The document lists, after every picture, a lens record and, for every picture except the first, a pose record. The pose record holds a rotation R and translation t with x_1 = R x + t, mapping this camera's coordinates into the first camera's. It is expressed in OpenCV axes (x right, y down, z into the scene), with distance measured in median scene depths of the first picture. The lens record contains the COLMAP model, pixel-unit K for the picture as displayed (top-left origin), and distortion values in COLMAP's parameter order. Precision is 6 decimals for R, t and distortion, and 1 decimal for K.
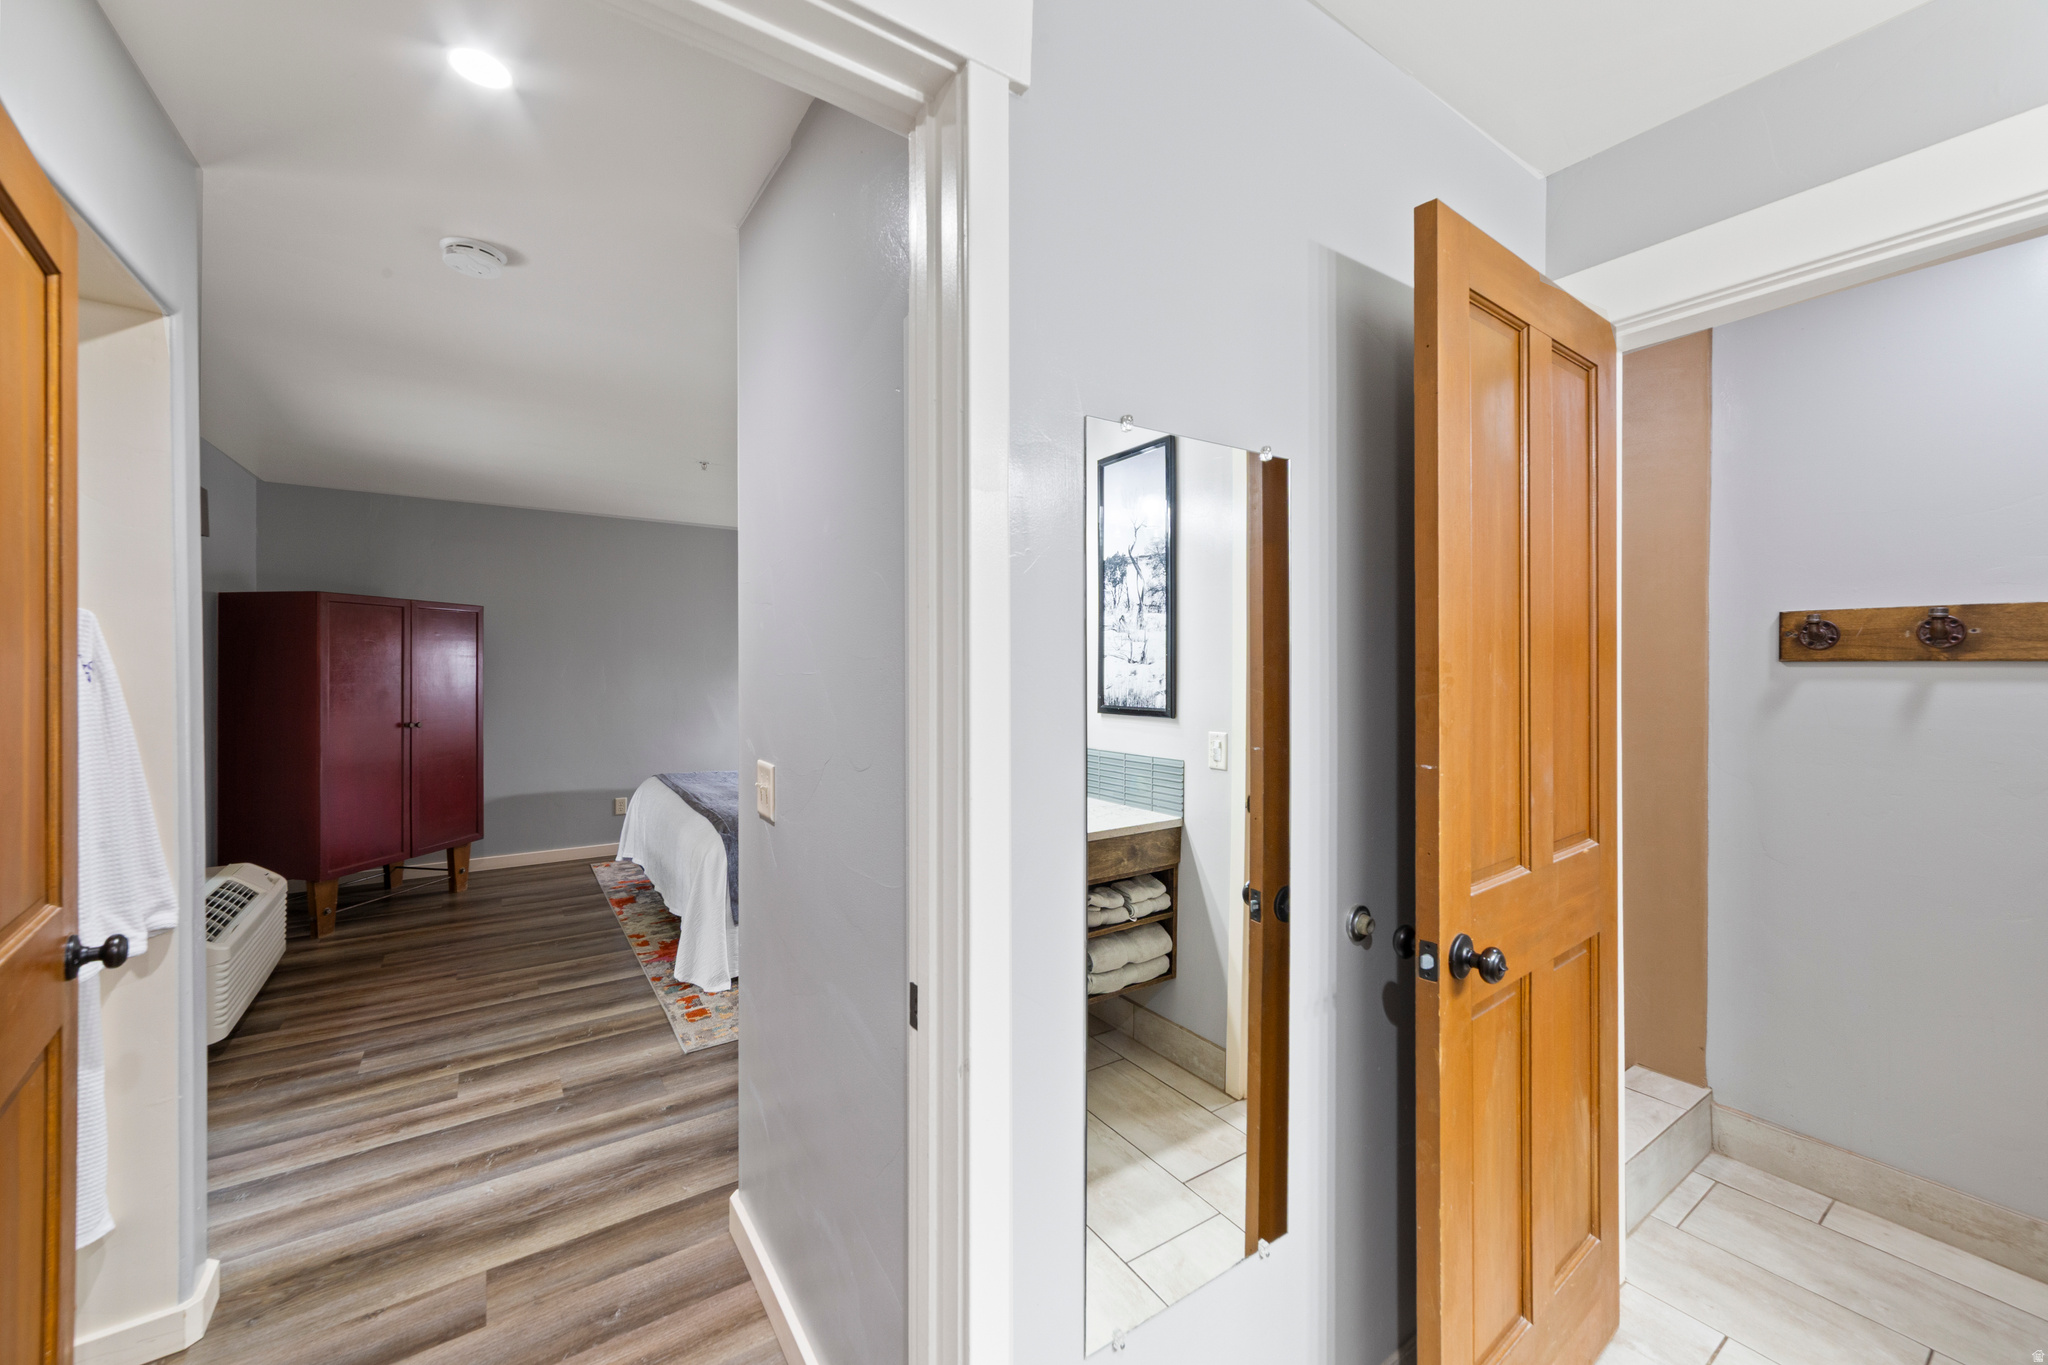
lens RADIAL K [[796.5, 0, 1010.9], [0, 796.5, 662.0], [0, 0, 1]] dist [-0.000239, 0.000351]
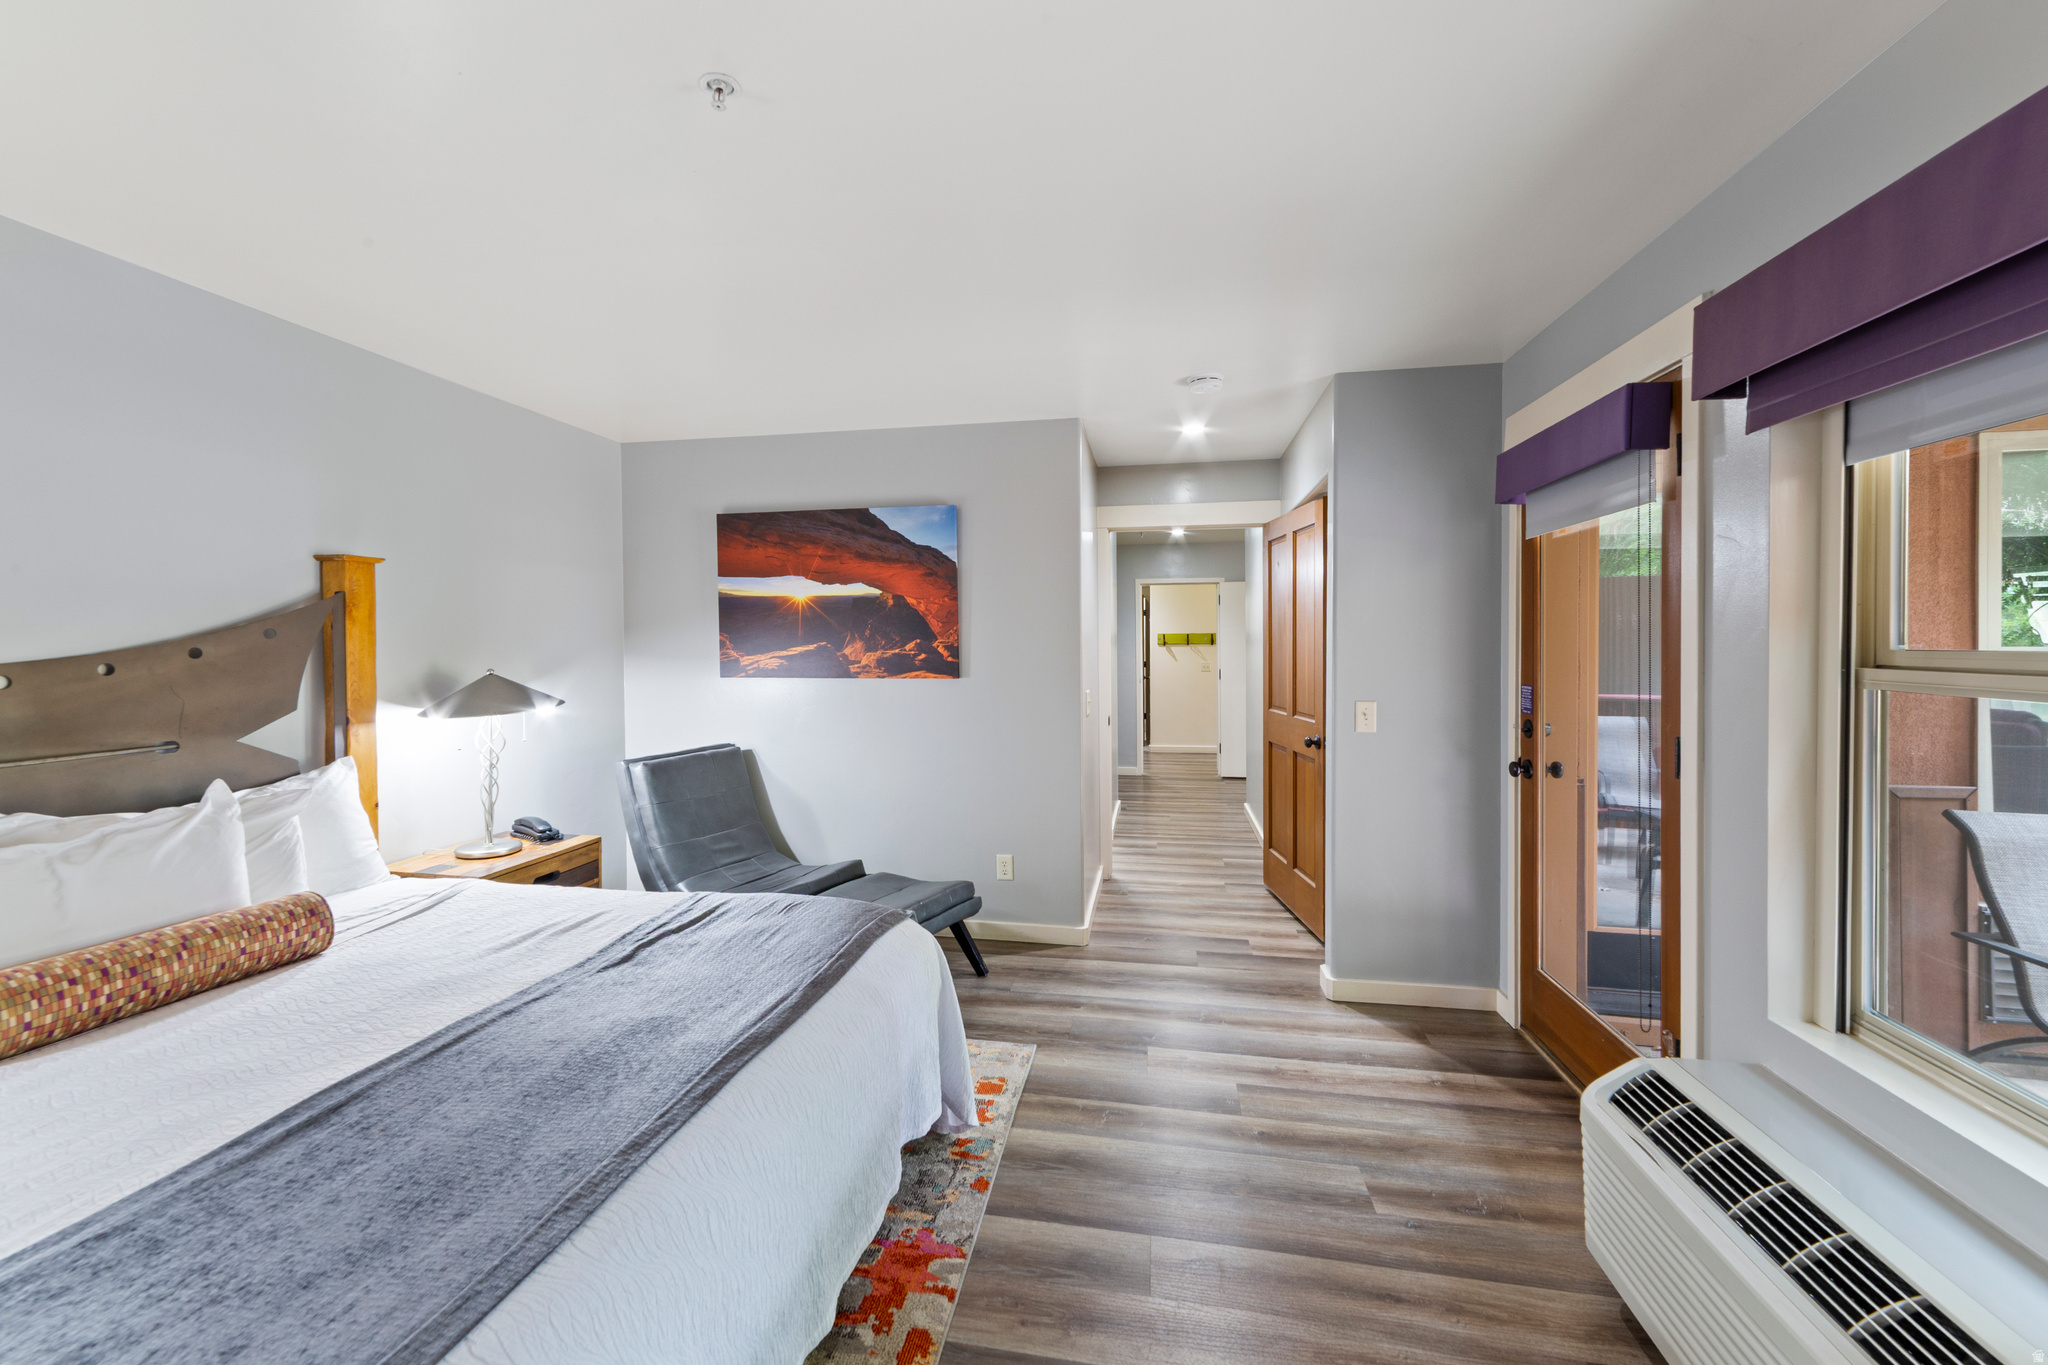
lens RADIAL K [[796.5, 0, 1010.9], [0, 796.5, 662.0], [0, 0, 1]] dist [-0.000239, 0.000351]
pose [[-0.719322, -0.008341, 0.694627, -1.154954], [0.004660, 0.999847, 0.016831, -0.002560], [-0.694661, 0.015344, -0.719173, 1.864399]]
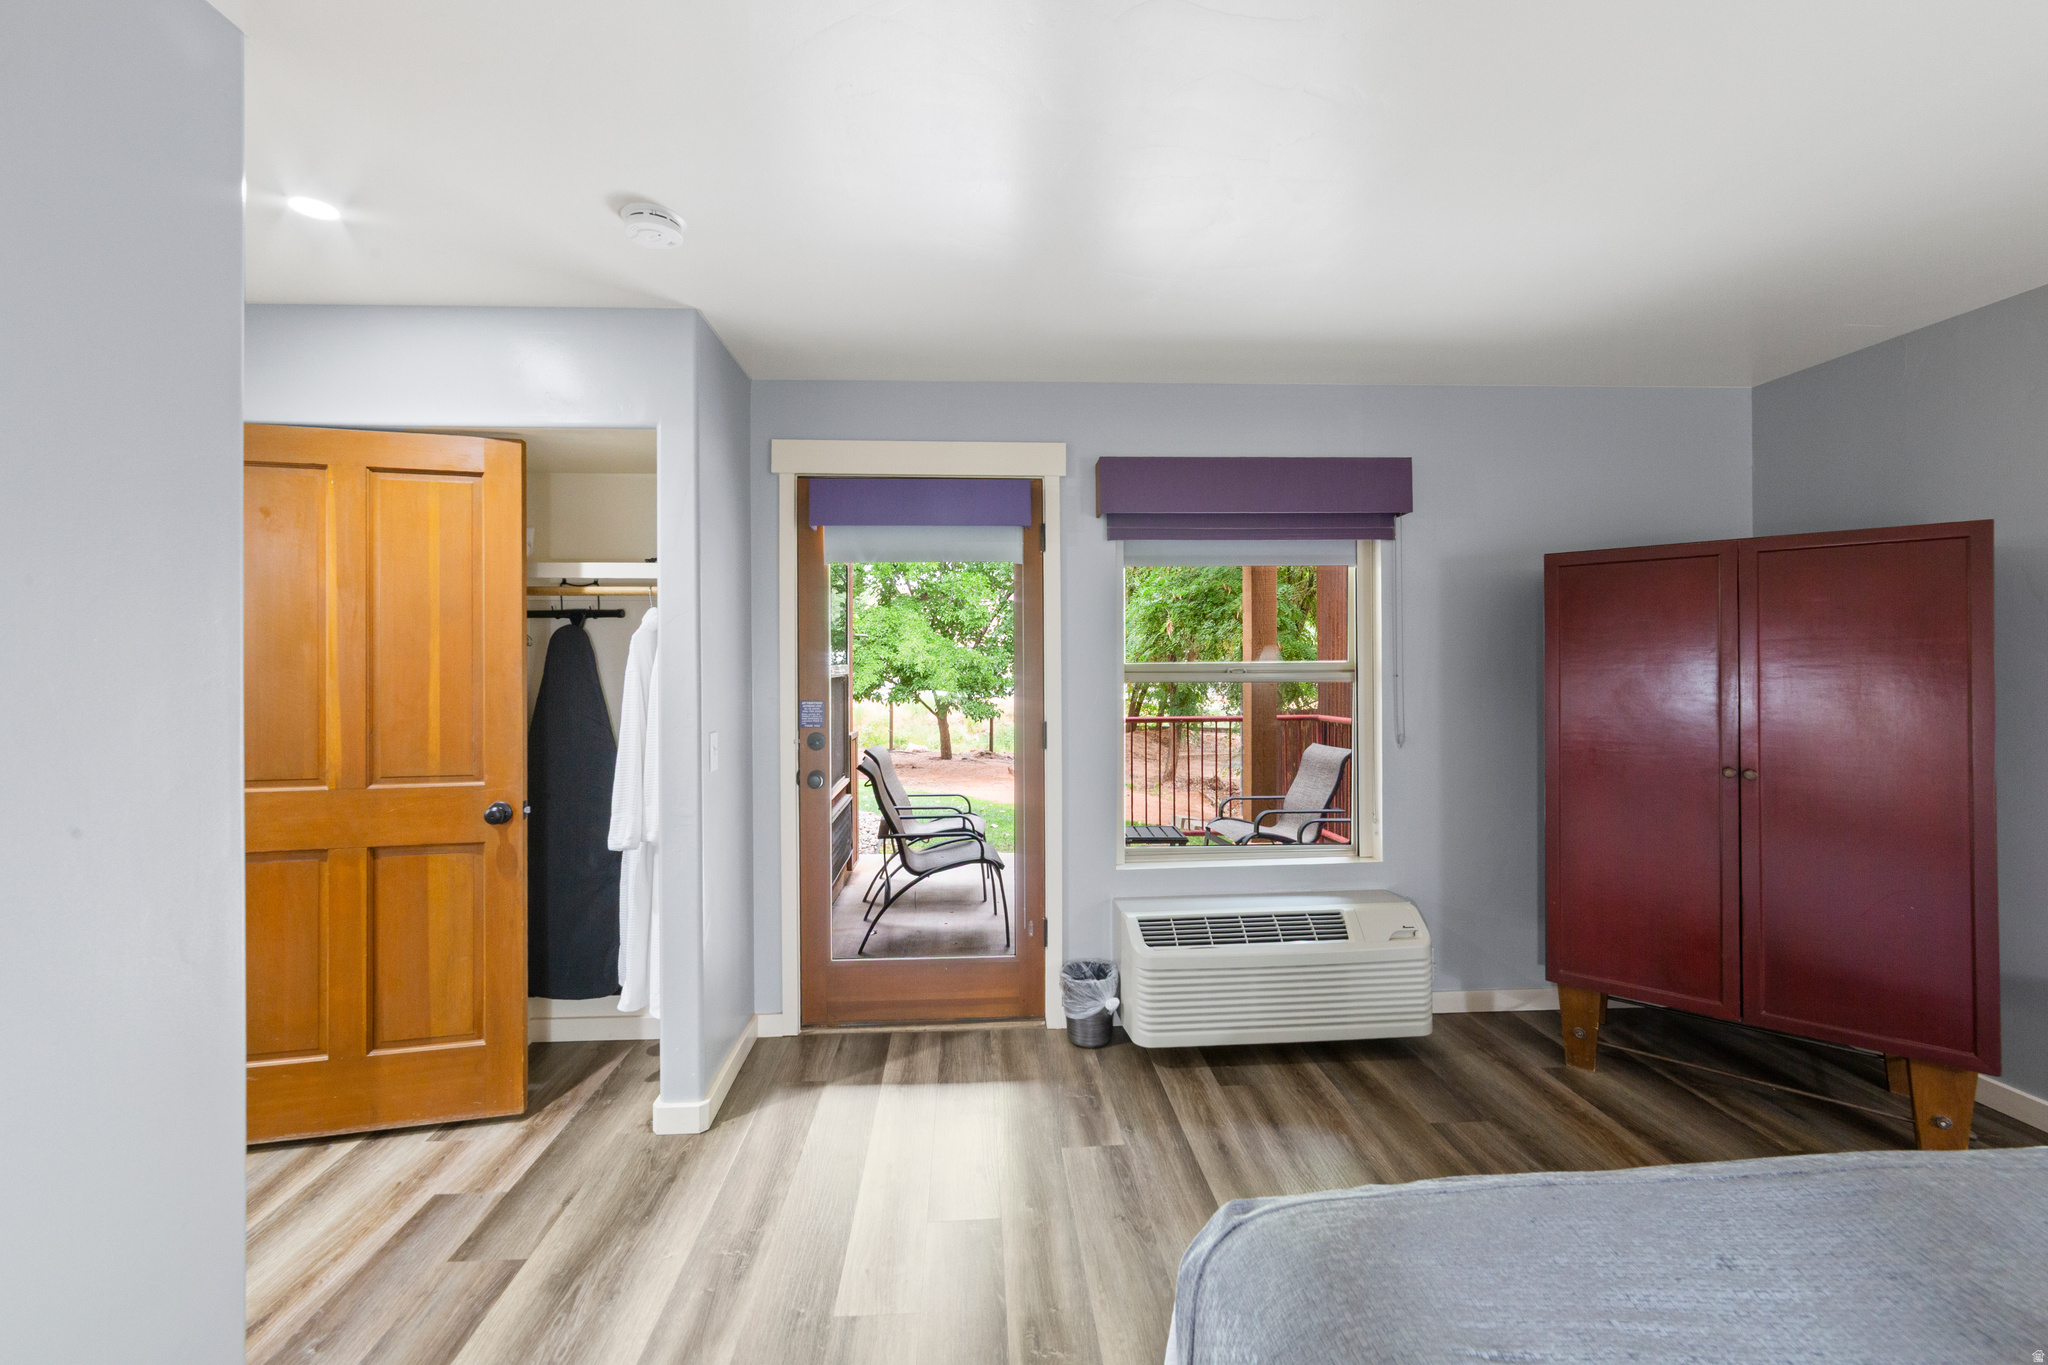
lens RADIAL K [[796.5, 0, 1010.9], [0, 796.5, 662.0], [0, 0, 1]] dist [-0.000239, 0.000351]
pose [[-0.513218, 0.002552, -0.858255, -0.069182], [0.008824, 0.999958, -0.002303, 0.002427], [0.858213, -0.008755, -0.513219, 1.438248]]
